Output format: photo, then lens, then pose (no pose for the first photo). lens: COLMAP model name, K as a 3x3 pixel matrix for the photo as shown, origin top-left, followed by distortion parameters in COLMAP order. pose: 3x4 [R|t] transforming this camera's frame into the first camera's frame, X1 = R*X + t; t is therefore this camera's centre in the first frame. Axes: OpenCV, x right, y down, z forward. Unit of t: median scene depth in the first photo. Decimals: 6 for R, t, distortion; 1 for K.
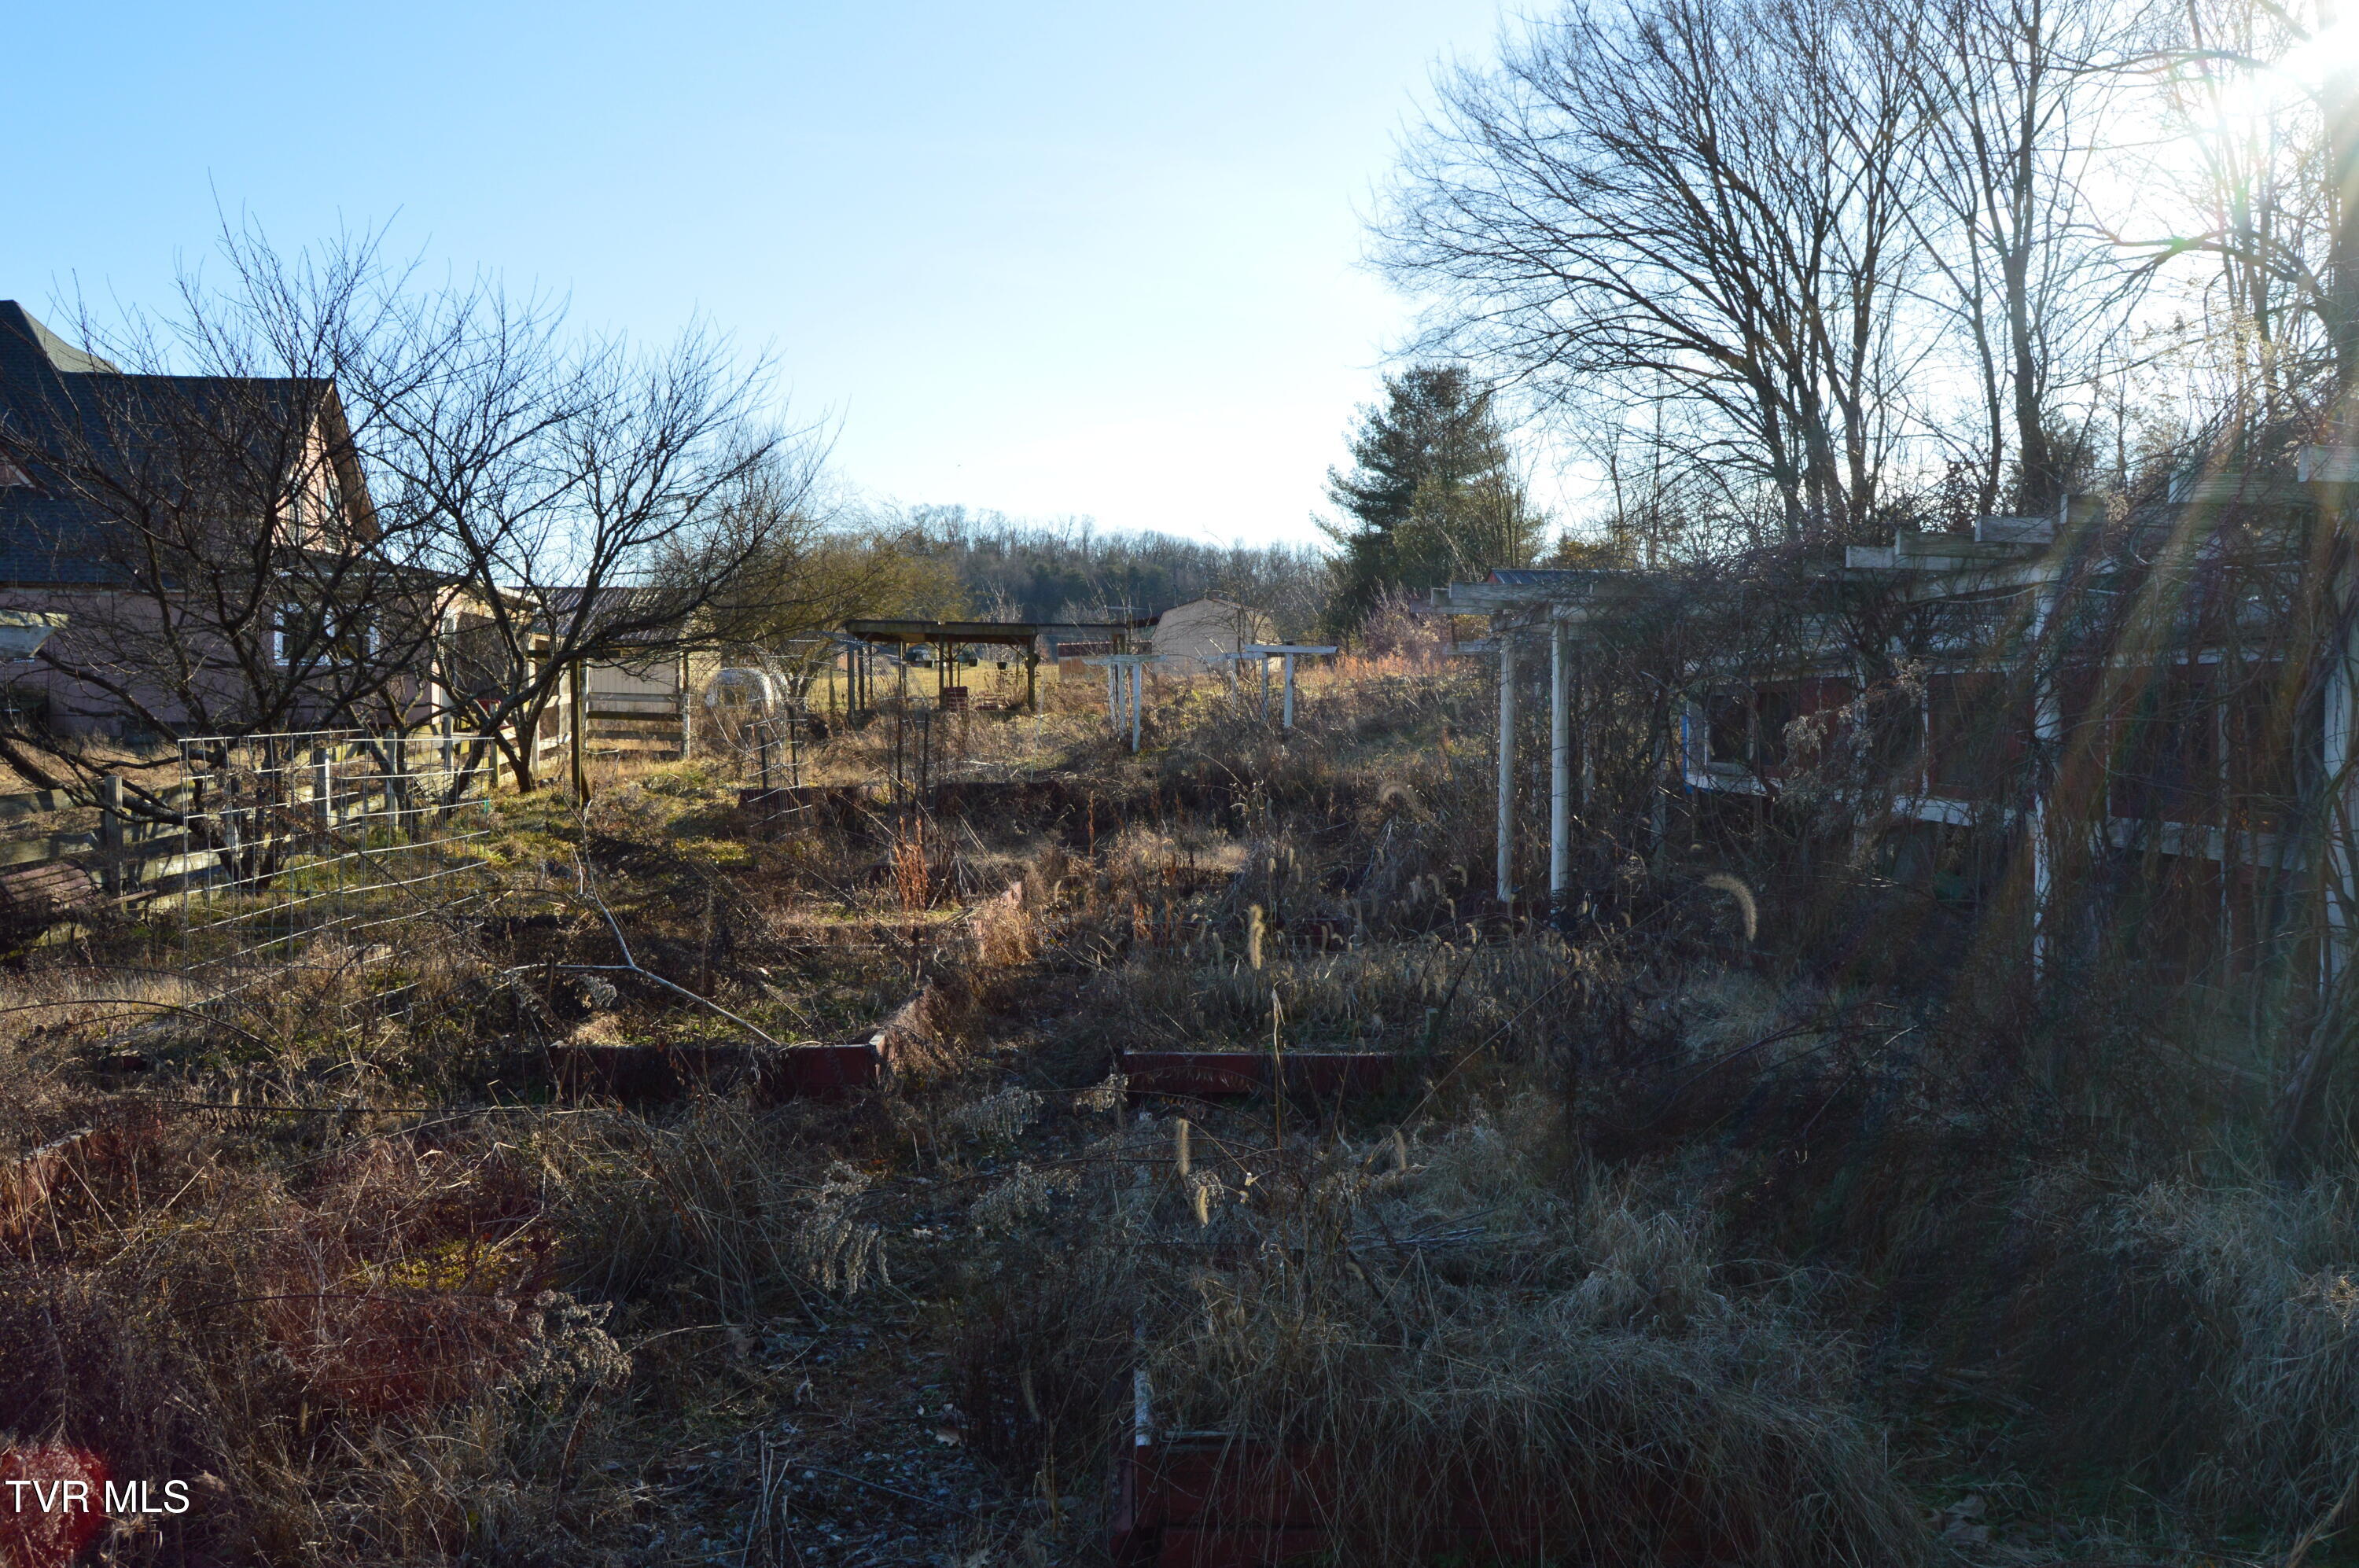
lens RADIAL K [[1880.5, 0, 1183.5], [0, 1880.5, 785.9], [0, 0, 1]] dist [-0.063018, 0.010850]
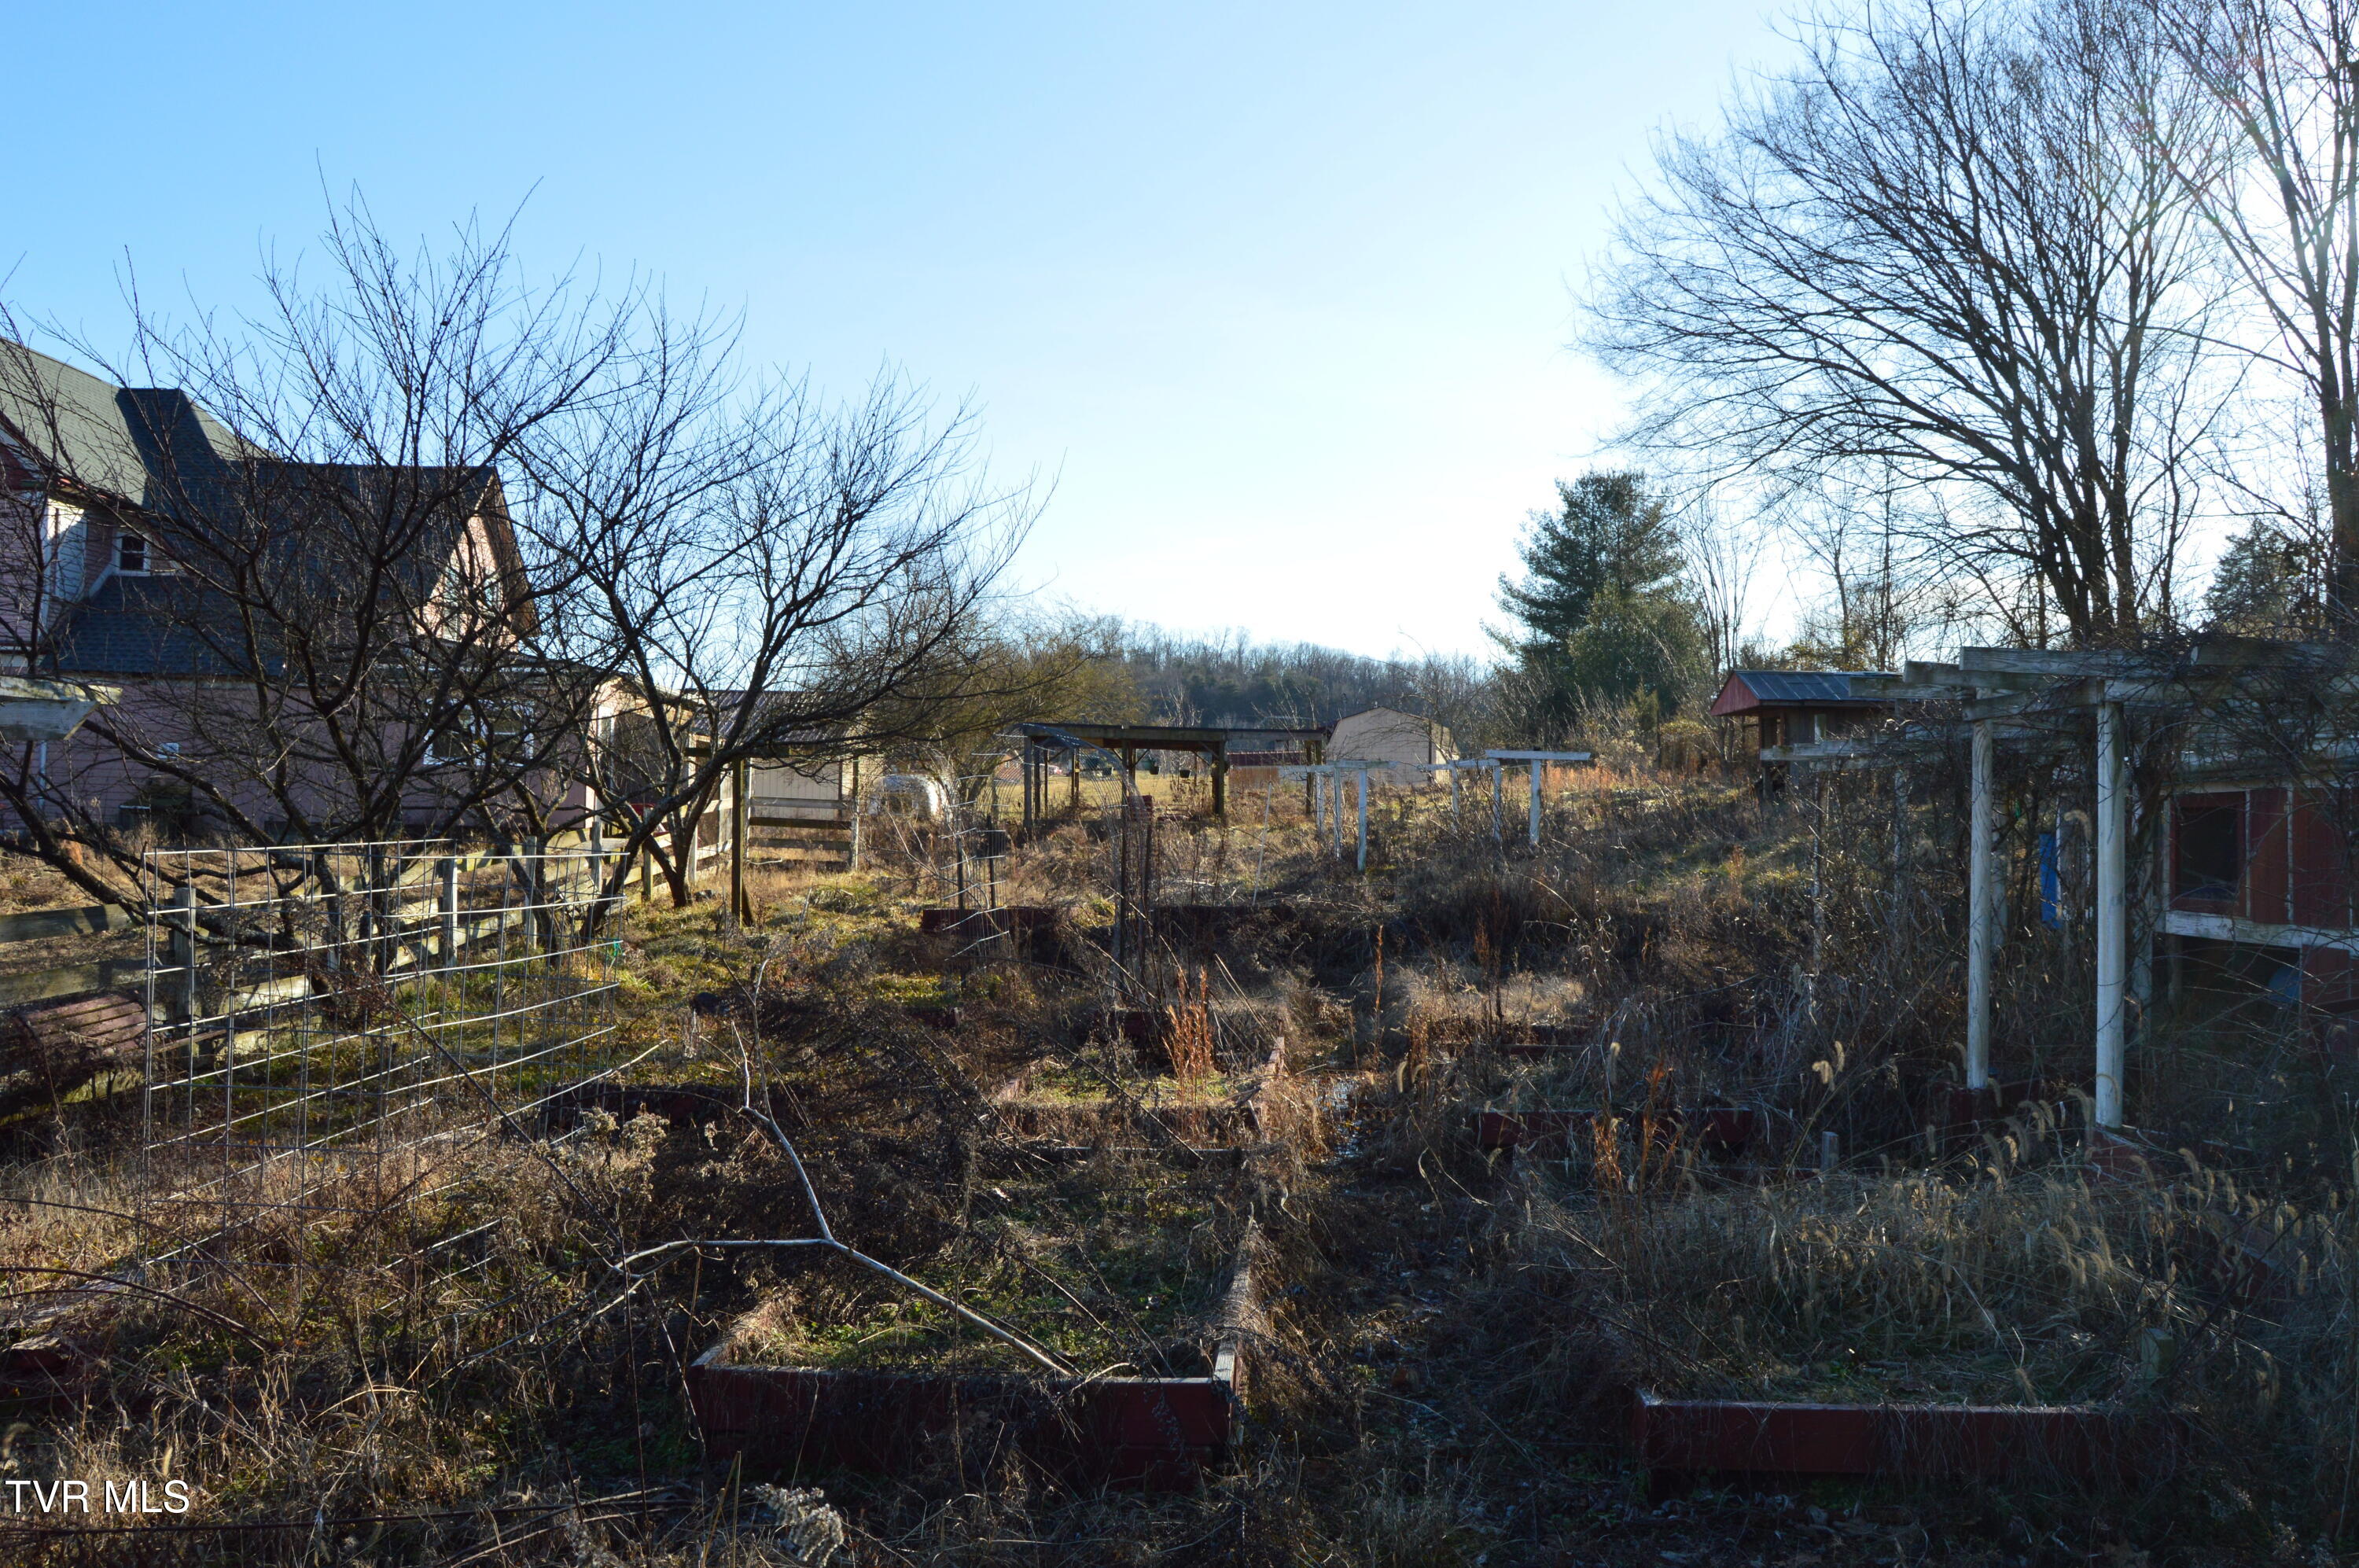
lens RADIAL K [[1880.5, 0, 1176.5], [0, 1880.5, 785.0], [0, 0, 1]] dist [-0.063018, 0.010850]
pose [[0.996515, 0.008469, -0.082986, -0.036285], [-0.013427, 0.998146, -0.059373, -0.004175], [0.082329, 0.060280, 0.994780, 0.108046]]
